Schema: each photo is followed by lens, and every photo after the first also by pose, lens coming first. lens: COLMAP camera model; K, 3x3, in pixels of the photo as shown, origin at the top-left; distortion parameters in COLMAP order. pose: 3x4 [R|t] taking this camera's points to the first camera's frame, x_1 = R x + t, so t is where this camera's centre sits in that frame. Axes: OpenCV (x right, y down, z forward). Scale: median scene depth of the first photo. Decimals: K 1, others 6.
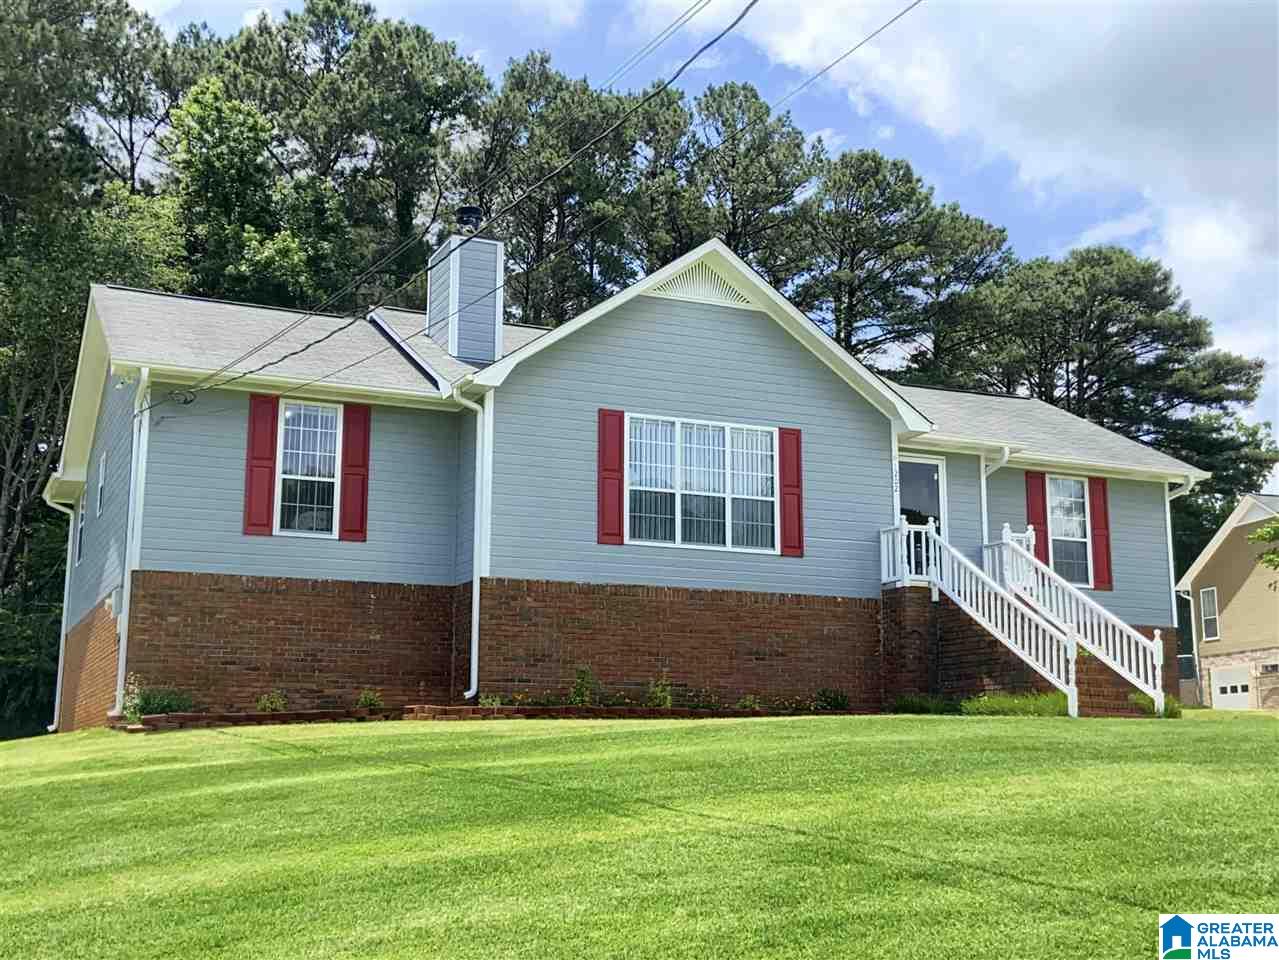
lens RADIAL K [[1545.1, 0, 640.0], [0, 1545.1, 479.1], [0, 0, 1]] dist [0.040946, 0.000000]
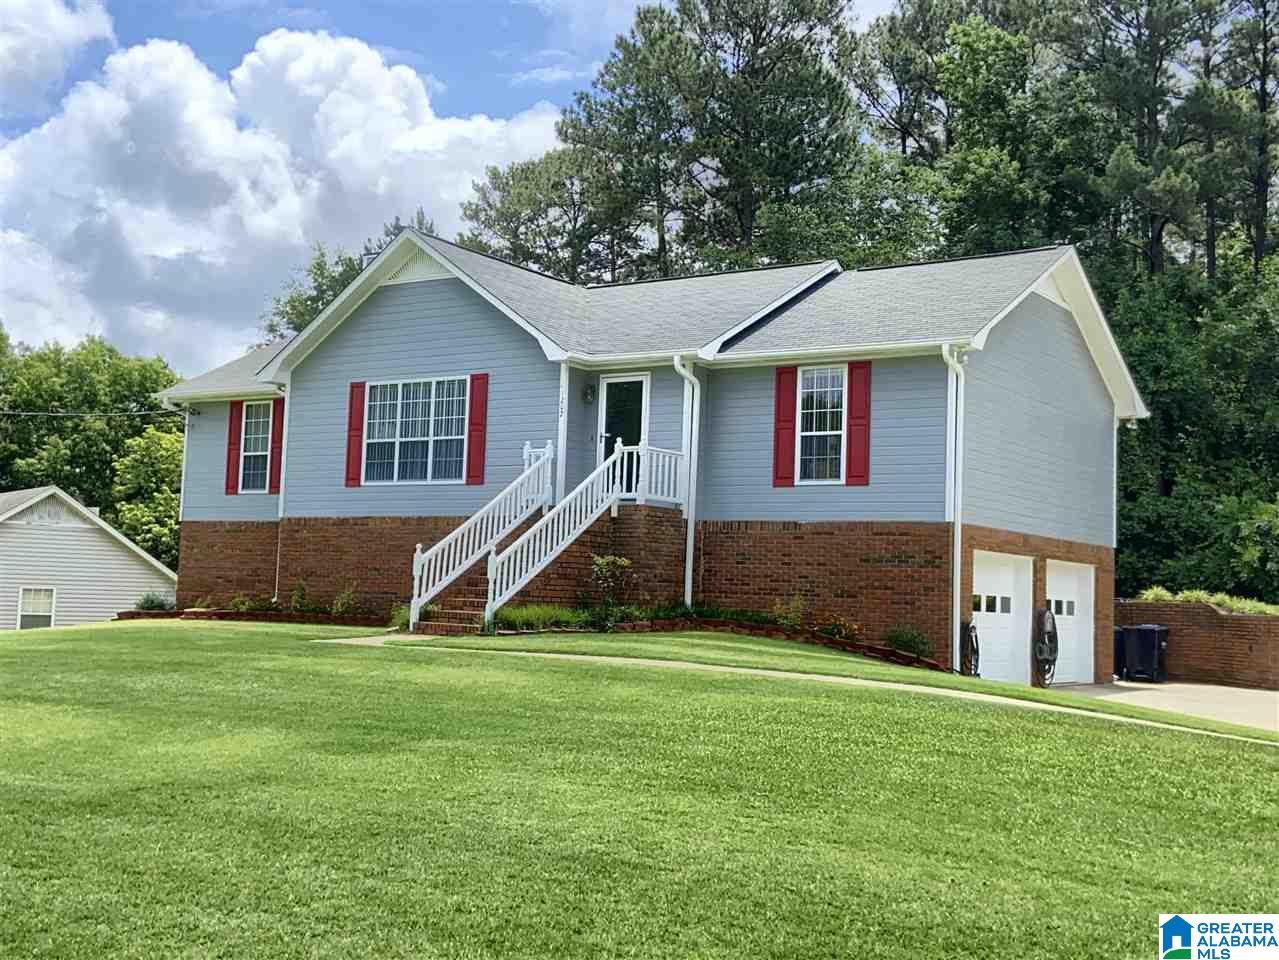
lens RADIAL K [[1516.1, 0, 636.3], [0, 1516.1, 483.0], [0, 0, 1]] dist [0.112851, 0.000000]
pose [[0.503732, -0.063557, -0.861519, 1.186022], [0.085034, 0.996095, -0.023766, 0.089368], [0.859665, -0.061287, 0.507169, 0.549457]]
